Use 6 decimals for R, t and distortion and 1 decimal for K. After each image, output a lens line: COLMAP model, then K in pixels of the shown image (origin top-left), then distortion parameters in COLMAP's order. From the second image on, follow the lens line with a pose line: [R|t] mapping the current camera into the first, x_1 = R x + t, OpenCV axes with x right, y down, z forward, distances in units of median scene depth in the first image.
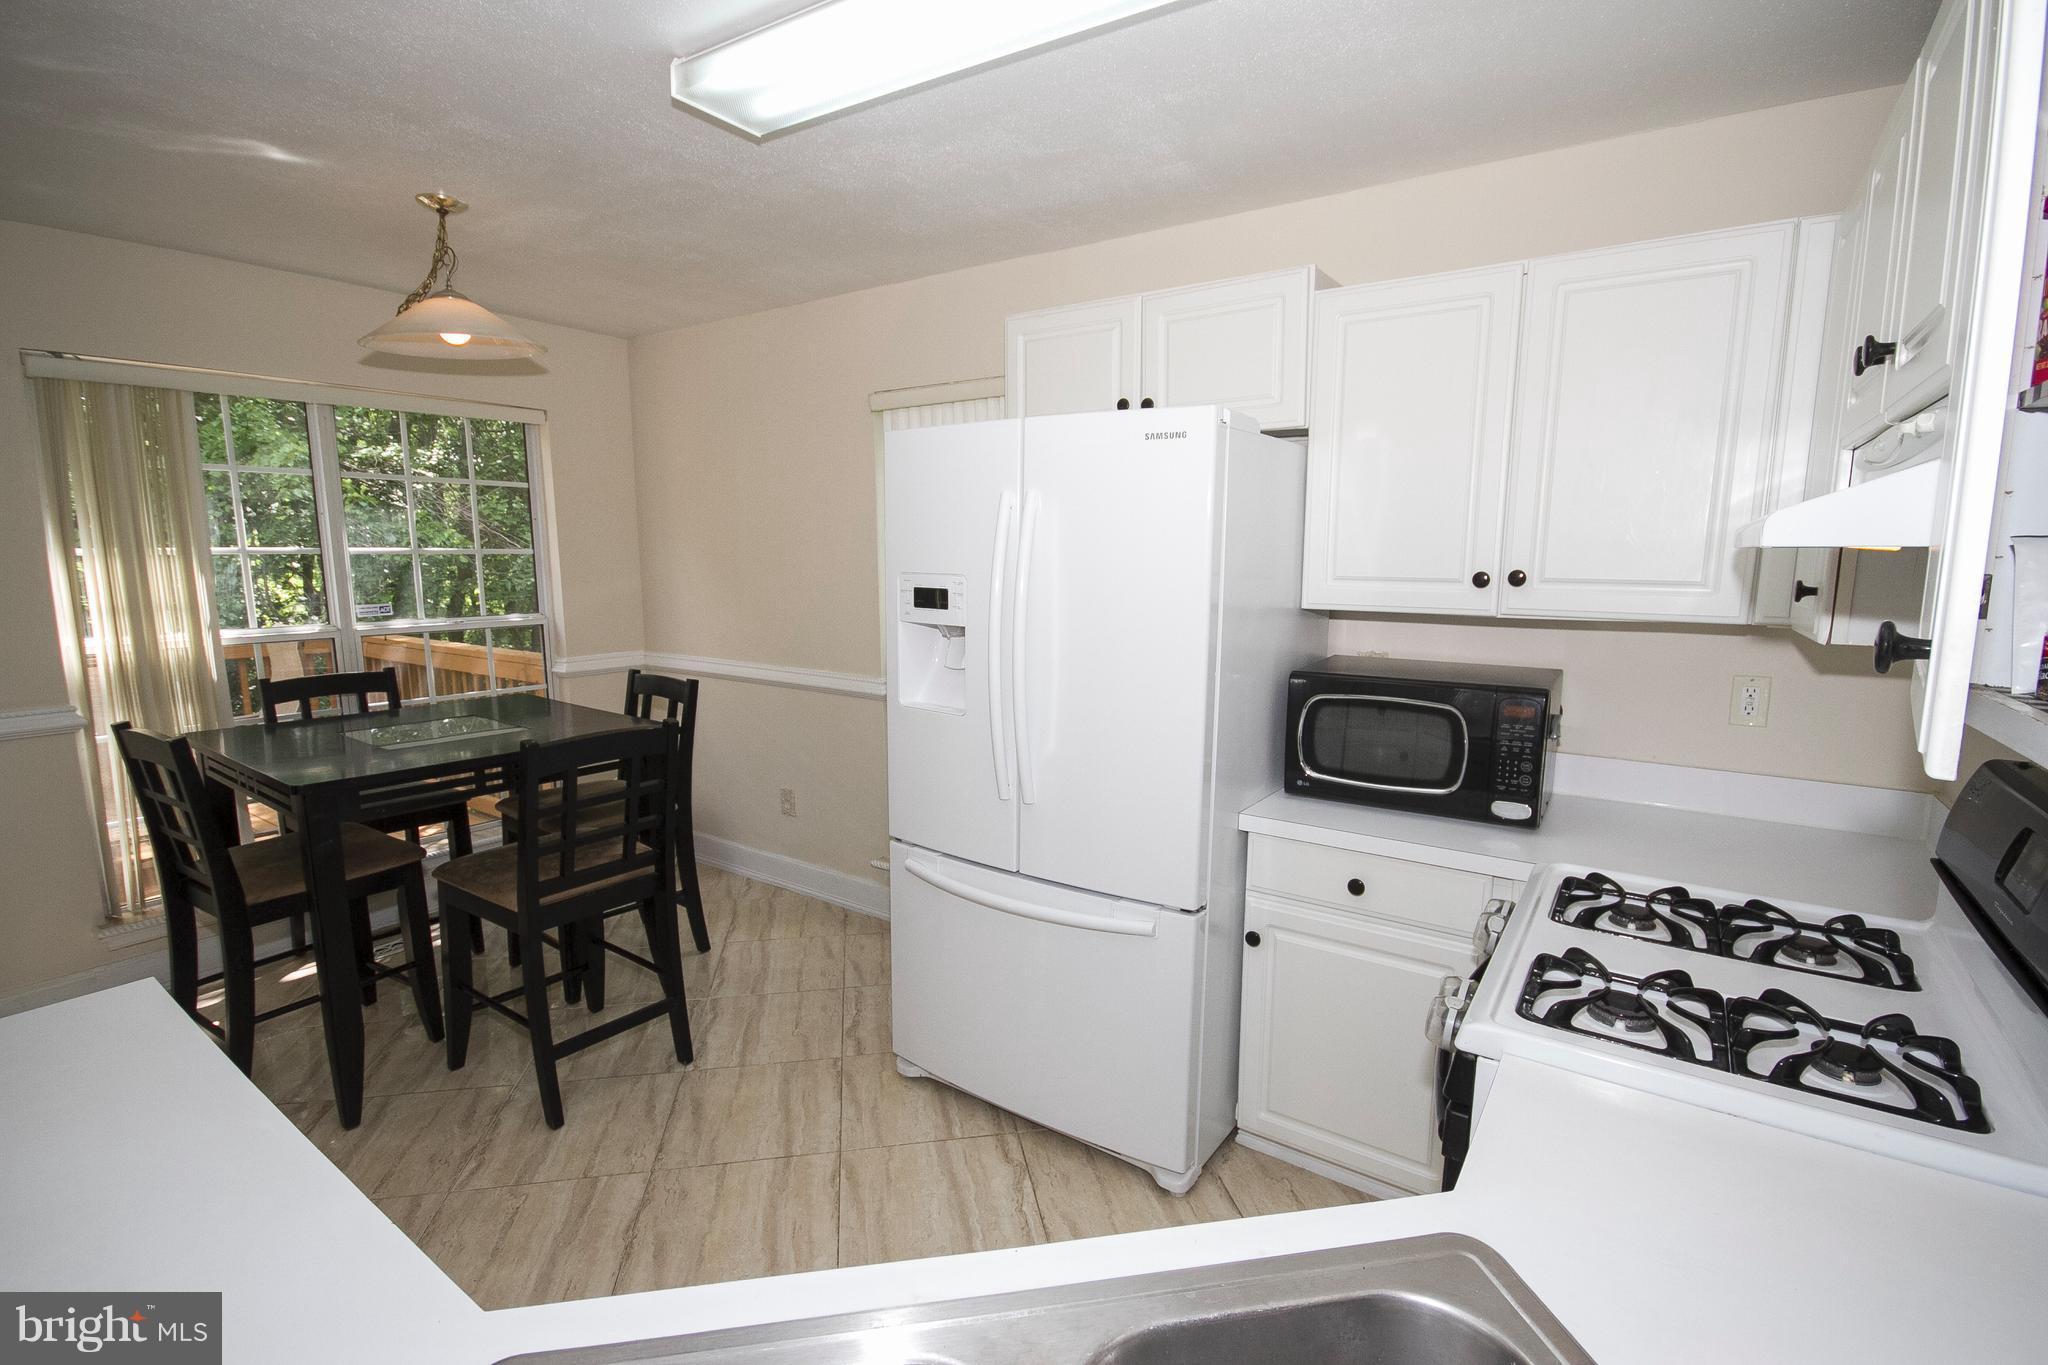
lens RADIAL K [[952.7, 0, 1024.7], [0, 952.7, 693.7], [0, 0, 1]] dist [-0.008938, -0.003639]
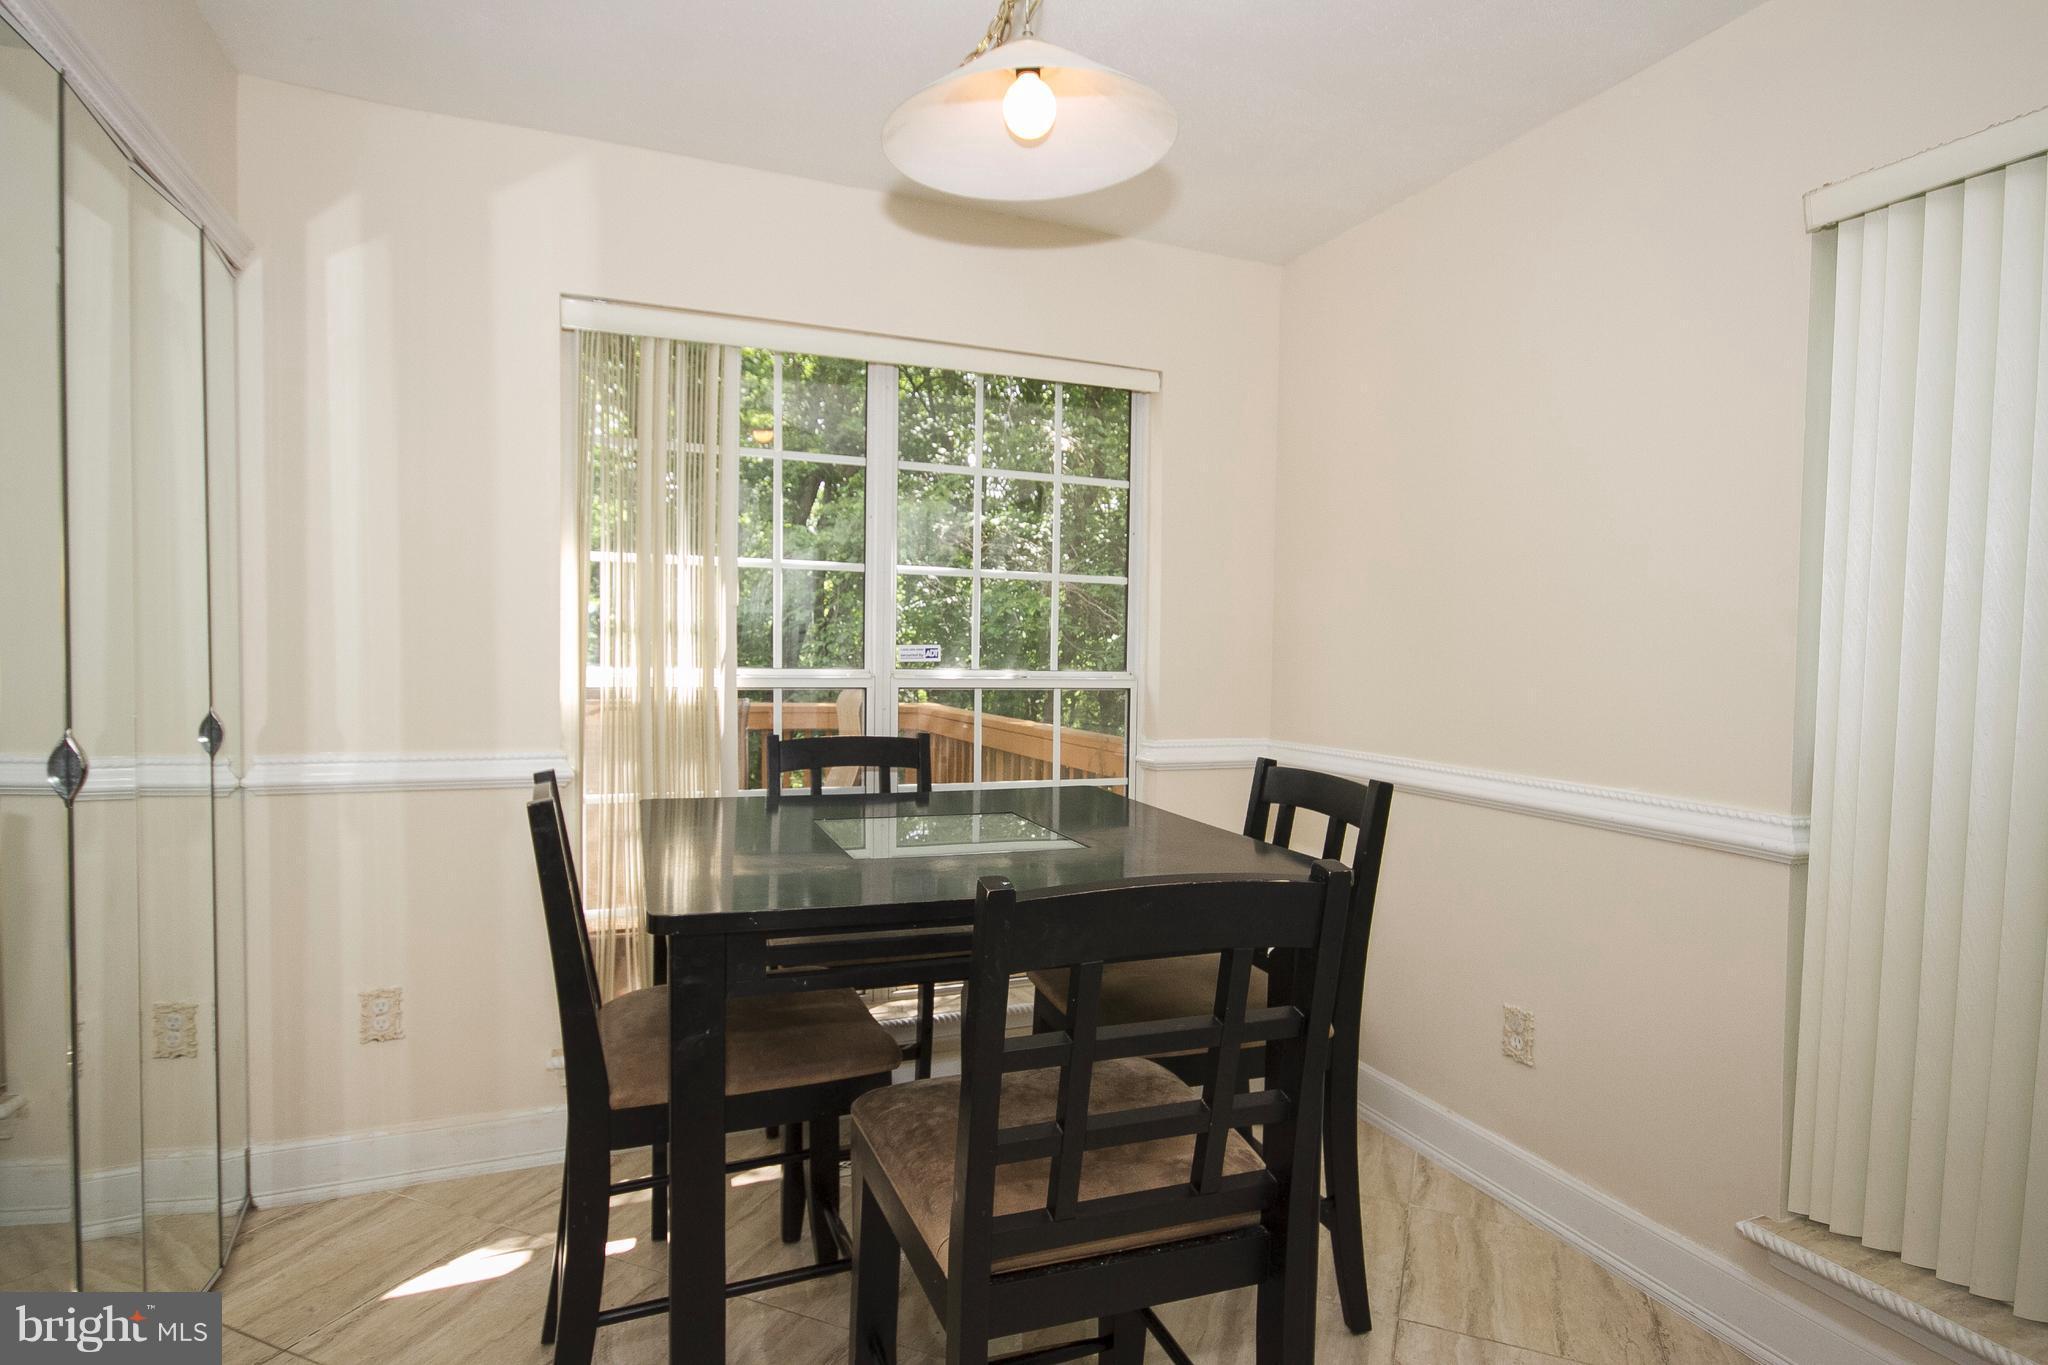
lens RADIAL K [[1173.7, 0, 1025.0], [0, 1173.7, 693.4], [0, 0, 1]] dist [-0.002535, -0.000146]
pose [[0.846849, 0.038179, -0.530462, -0.159898], [-0.098581, 0.991404, -0.086024, 0.010103], [0.522618, 0.125142, 0.843333, 0.323445]]
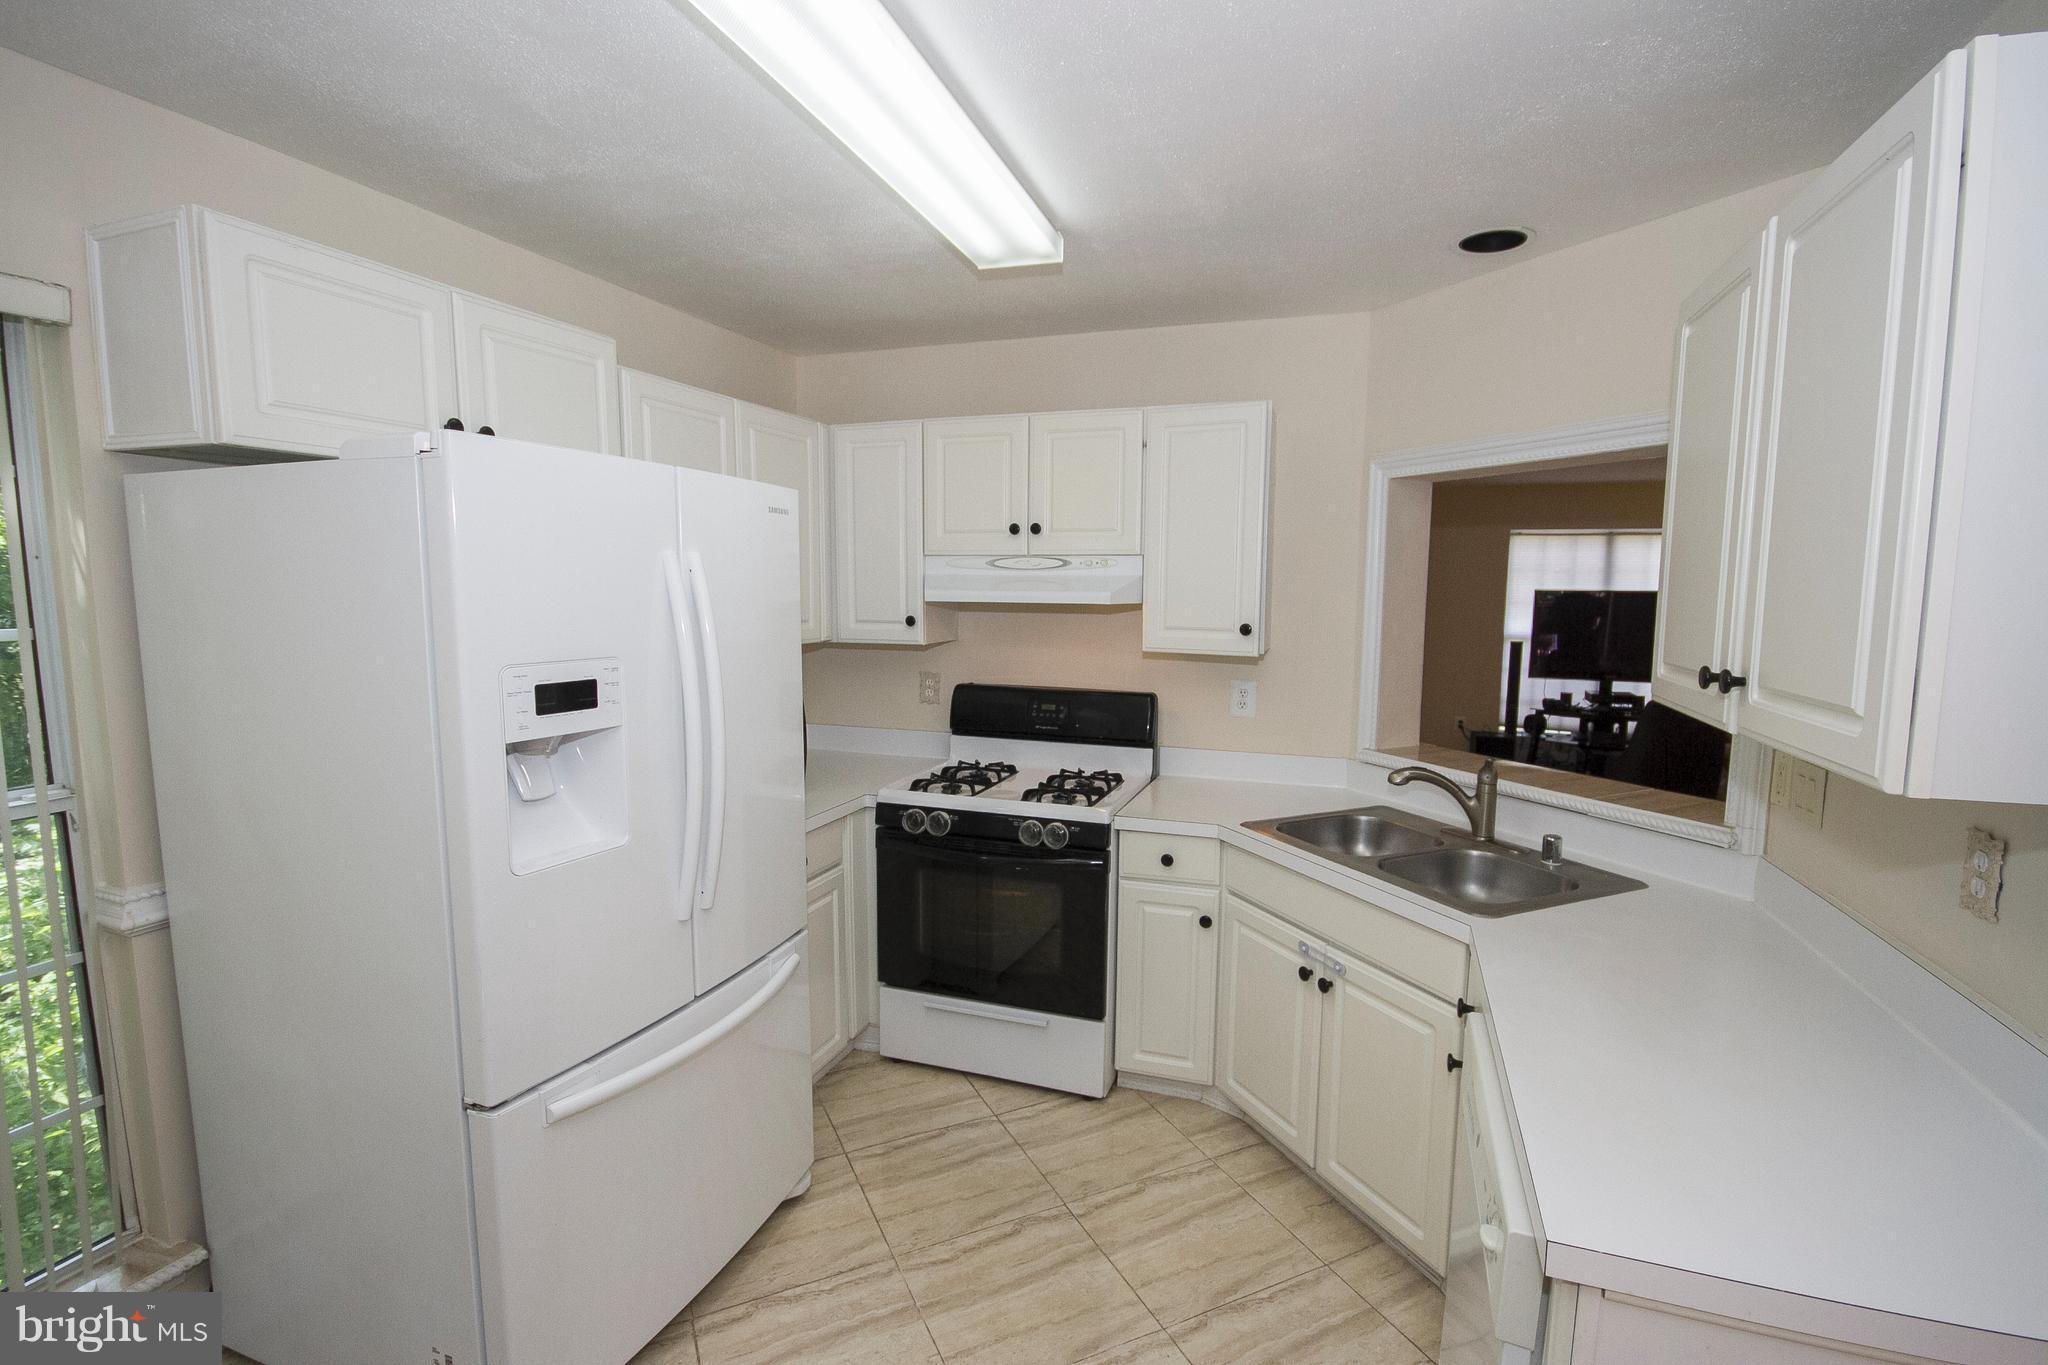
lens RADIAL K [[952.7, 0, 1022.7], [0, 952.7, 698.2], [0, 0, 1]] dist [-0.008938, -0.003639]
pose [[-0.265429, -0.121478, 0.956447, -0.770961], [0.135037, 0.977568, 0.161636, -0.152208], [-0.954627, 0.172059, -0.243070, 0.790654]]
